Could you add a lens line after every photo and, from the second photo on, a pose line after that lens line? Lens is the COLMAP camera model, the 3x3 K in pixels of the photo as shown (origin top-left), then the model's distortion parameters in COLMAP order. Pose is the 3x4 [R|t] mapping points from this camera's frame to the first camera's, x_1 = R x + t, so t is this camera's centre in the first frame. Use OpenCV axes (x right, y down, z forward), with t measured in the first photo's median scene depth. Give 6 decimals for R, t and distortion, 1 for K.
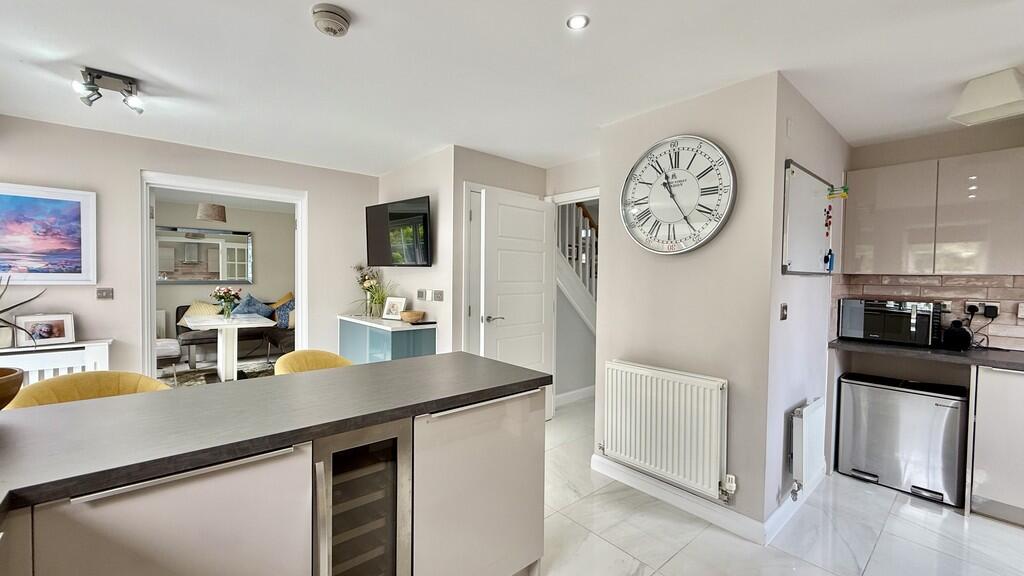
lens RADIAL K [[407.5, 0, 508.5], [0, 407.5, 287.0], [0, 0, 1]] dist [-0.001252, -0.000158]
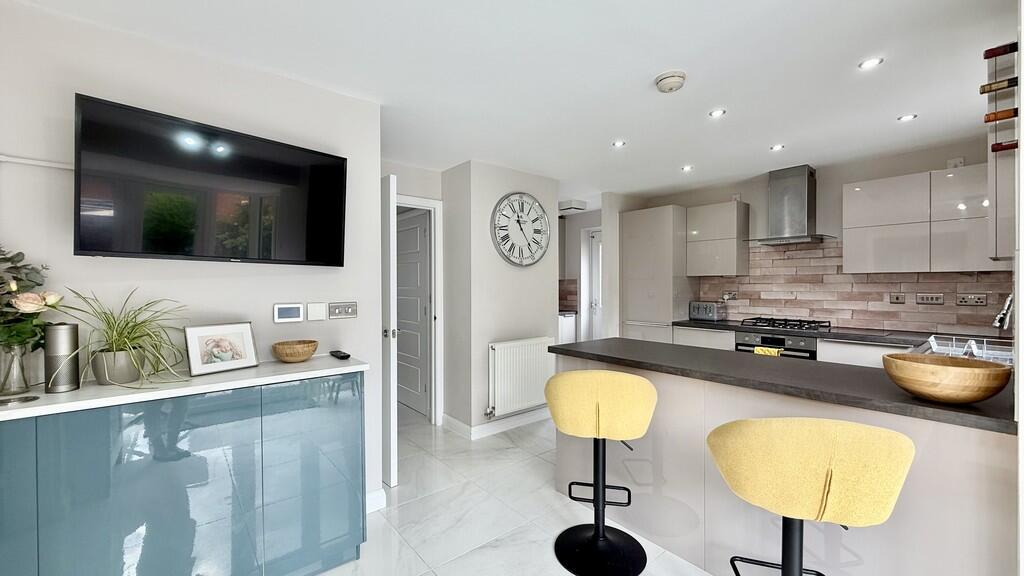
lens RADIAL K [[407.5, 0, 508.5], [0, 407.5, 287.0], [0, 0, 1]] dist [-0.001252, -0.000158]
pose [[0.022800, -0.015797, 0.999615, -1.159087], [0.030504, 0.999421, 0.015098, -0.025010], [-0.999275, 0.030148, 0.023269, 0.999528]]
